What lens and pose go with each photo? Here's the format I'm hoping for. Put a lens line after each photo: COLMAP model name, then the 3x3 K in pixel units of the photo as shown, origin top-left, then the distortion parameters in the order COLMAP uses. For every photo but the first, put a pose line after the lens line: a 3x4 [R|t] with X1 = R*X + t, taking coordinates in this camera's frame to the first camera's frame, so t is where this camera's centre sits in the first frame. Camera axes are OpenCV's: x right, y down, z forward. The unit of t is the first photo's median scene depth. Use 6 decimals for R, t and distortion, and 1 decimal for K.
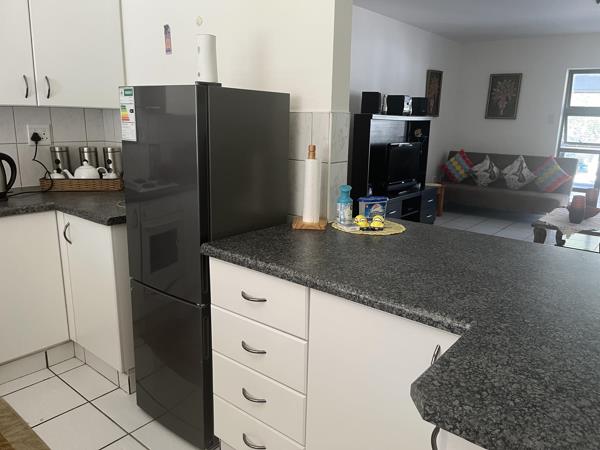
lens RADIAL K [[460.5, 0, 305.9], [0, 460.5, 228.5], [0, 0, 1]] dist [0.018716, -0.035334]
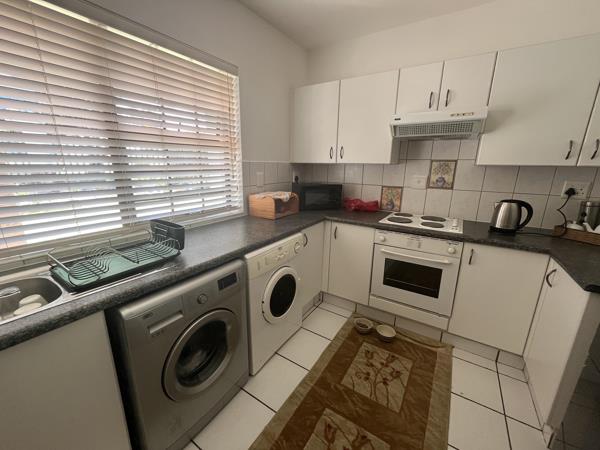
lens RADIAL K [[242.5, 0, 297.3], [0, 242.5, 226.0], [0, 0, 1]] dist [-0.006365, 0.000452]
pose [[0.102632, 0.225315, -0.968865, -0.032621], [-0.241100, 0.950600, 0.195528, -0.072790], [0.965058, 0.213526, 0.151885, 0.268252]]
